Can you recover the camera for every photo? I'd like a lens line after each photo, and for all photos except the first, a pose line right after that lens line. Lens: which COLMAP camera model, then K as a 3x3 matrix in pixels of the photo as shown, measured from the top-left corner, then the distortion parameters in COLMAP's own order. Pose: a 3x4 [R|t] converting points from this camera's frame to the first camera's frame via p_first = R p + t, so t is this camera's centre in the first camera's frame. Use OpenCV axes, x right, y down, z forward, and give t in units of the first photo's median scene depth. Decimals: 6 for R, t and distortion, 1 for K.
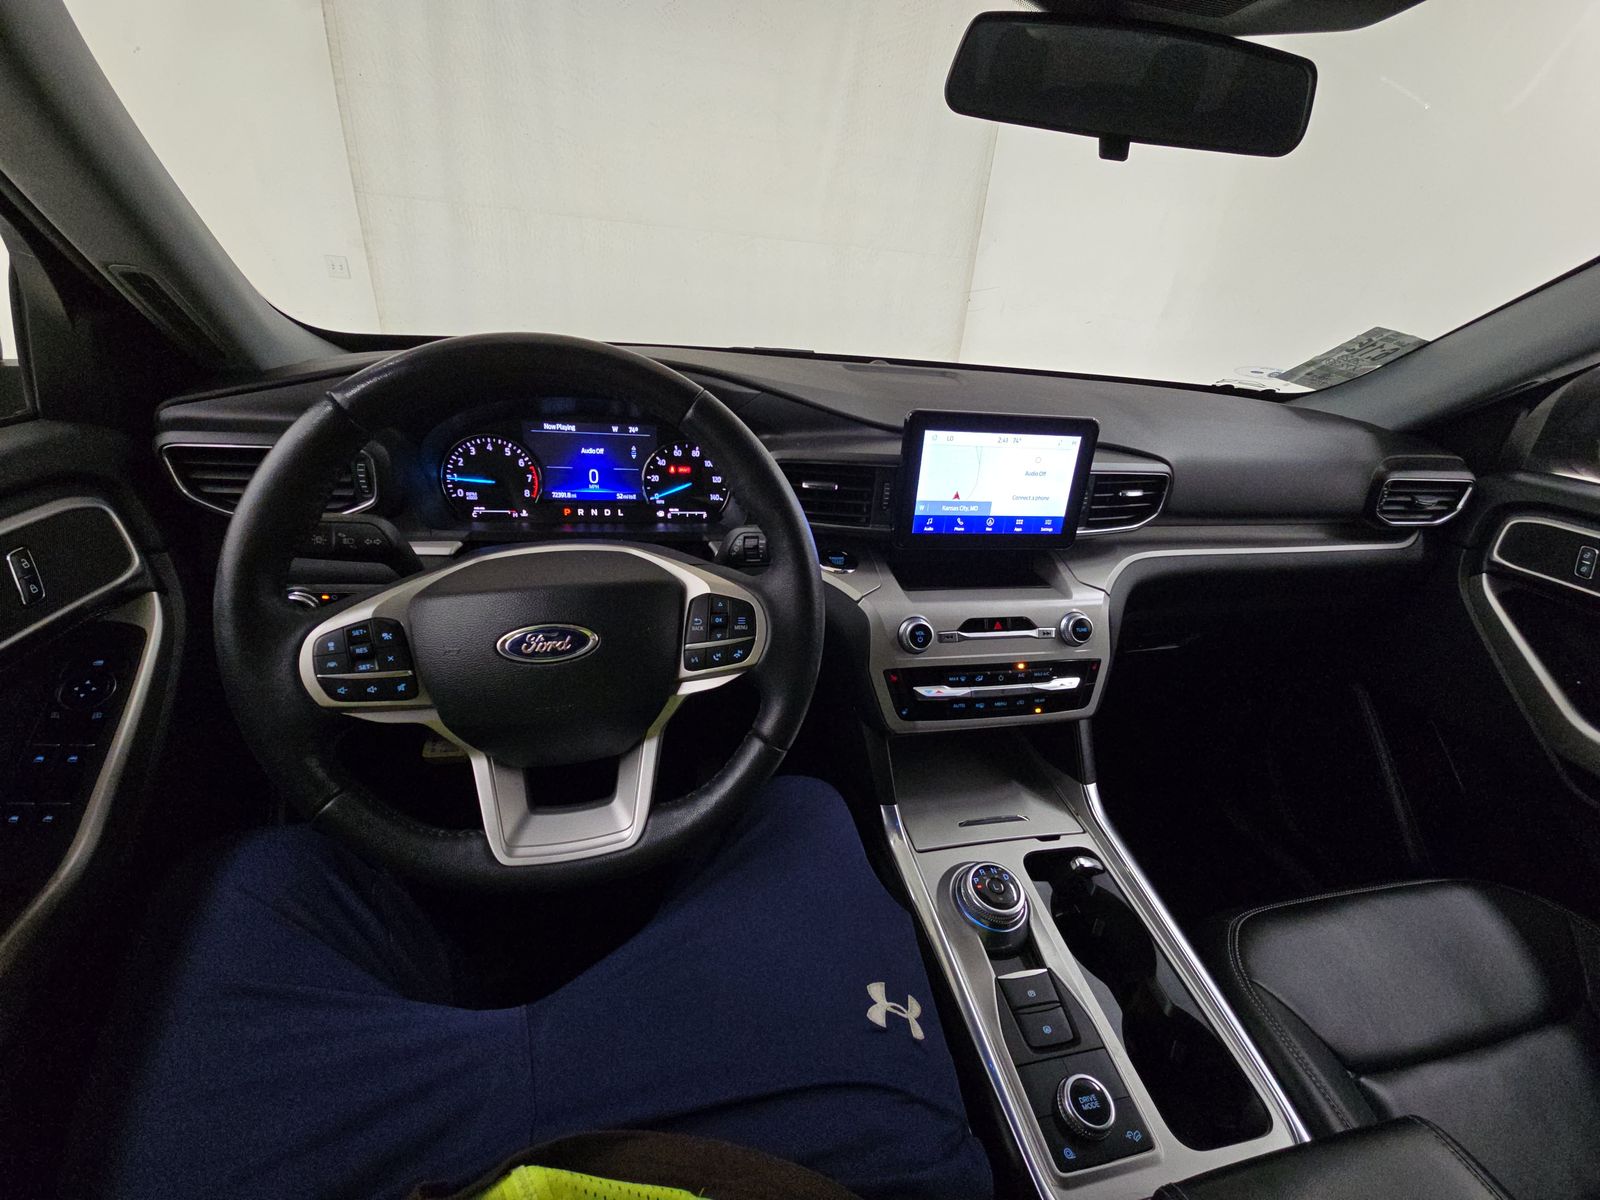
lens RADIAL K [[636.6, 0, 791.7], [0, 636.6, 604.9], [0, 0, 1]] dist [0.019688, 0.000199]
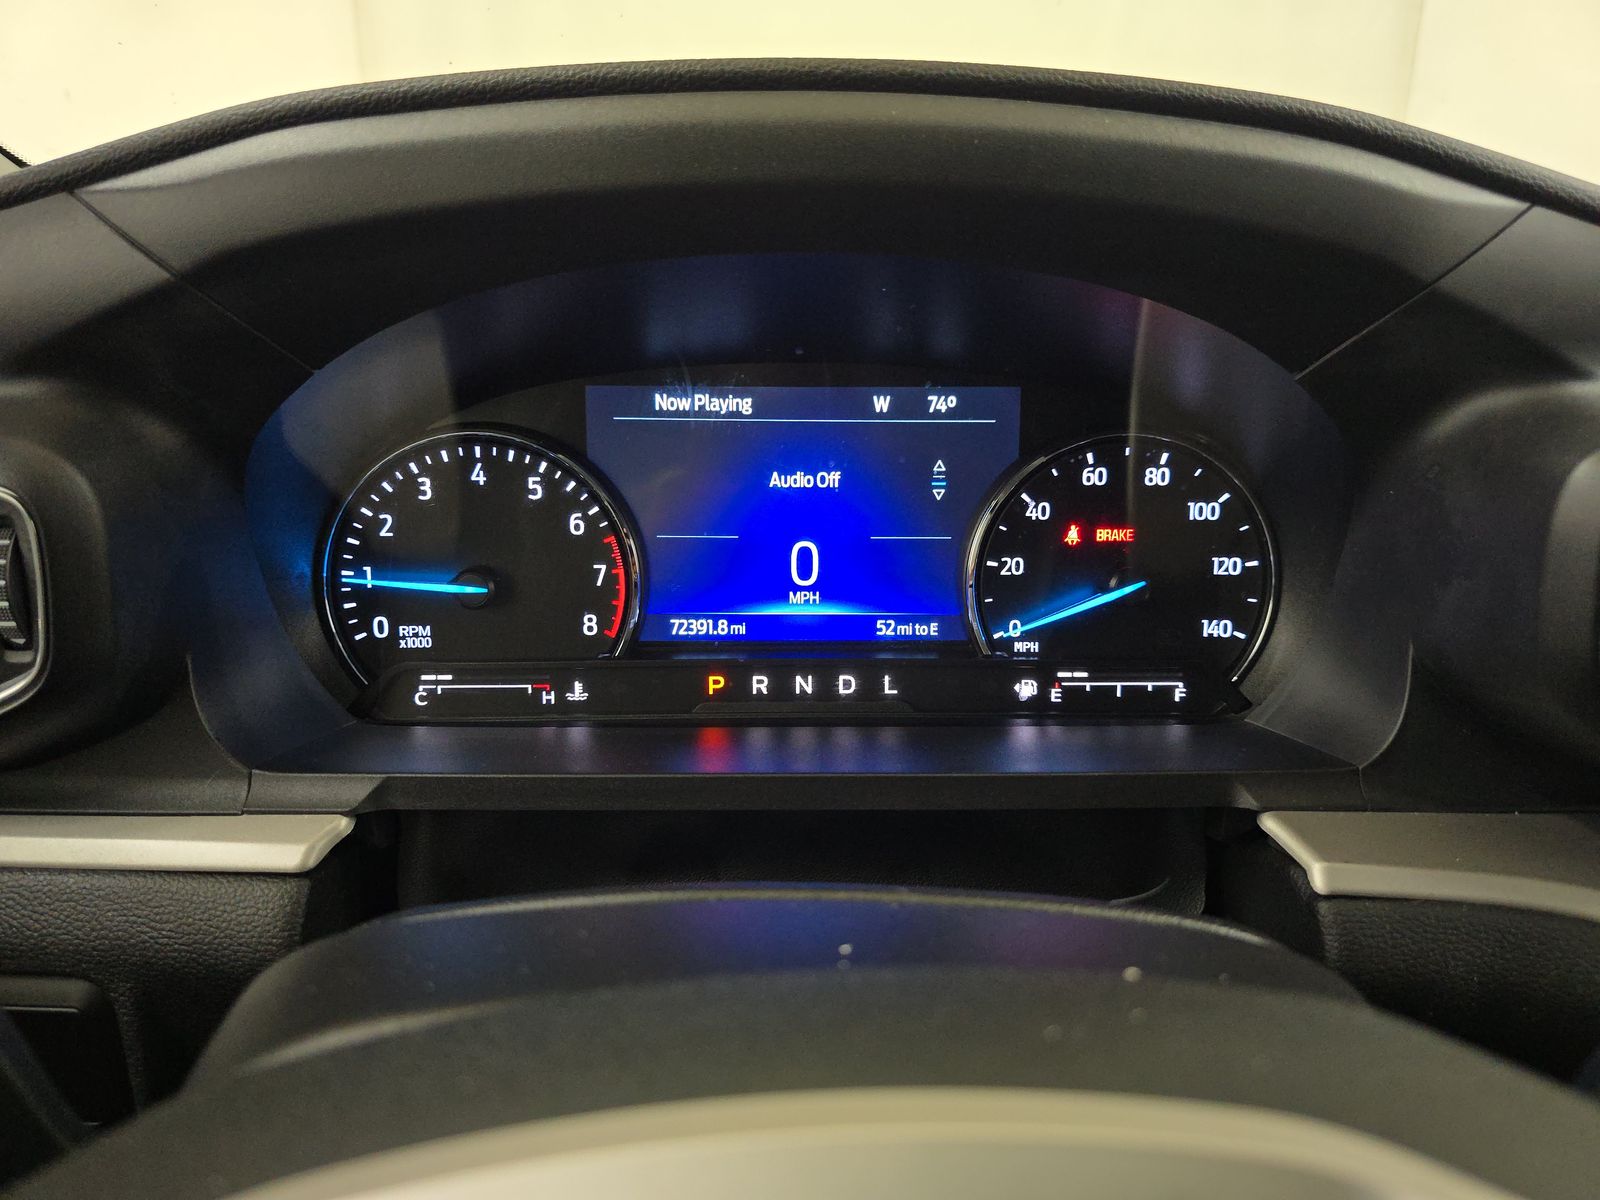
lens RADIAL K [[1077.0, 0, 810.1], [0, 1077.0, 599.4], [0, 0, 1]] dist [0.057619, -0.049758]
pose [[0.979957, -0.009901, -0.198963, -0.228397], [-0.020246, 0.988643, -0.148916, -0.121251], [0.198178, 0.149960, 0.968627, 0.569160]]
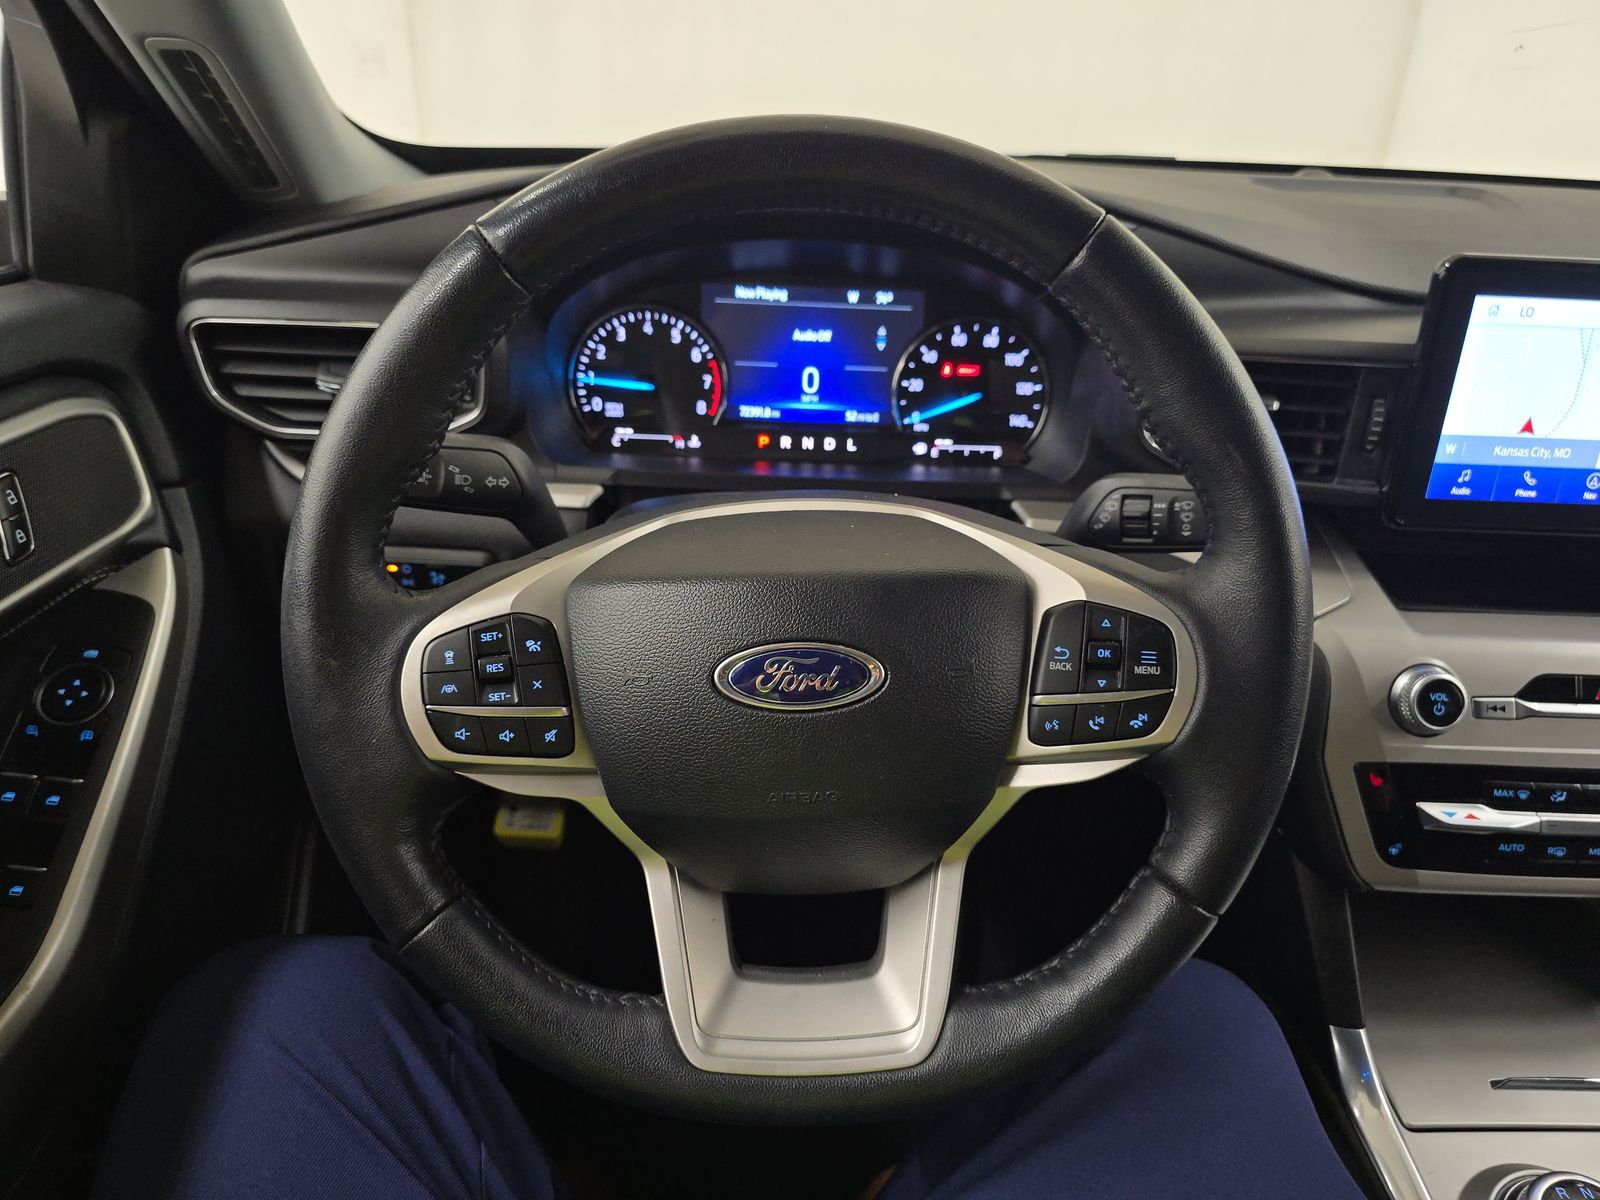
lens RADIAL K [[1077.0, 0, 810.1], [0, 1077.0, 599.4], [0, 0, 1]] dist [0.057619, -0.049758]
pose [[0.979064, 0.055505, -0.195838, -0.119652], [-0.056644, 0.998394, -0.000218, -0.004562], [0.195512, 0.011307, 0.980636, 0.053878]]
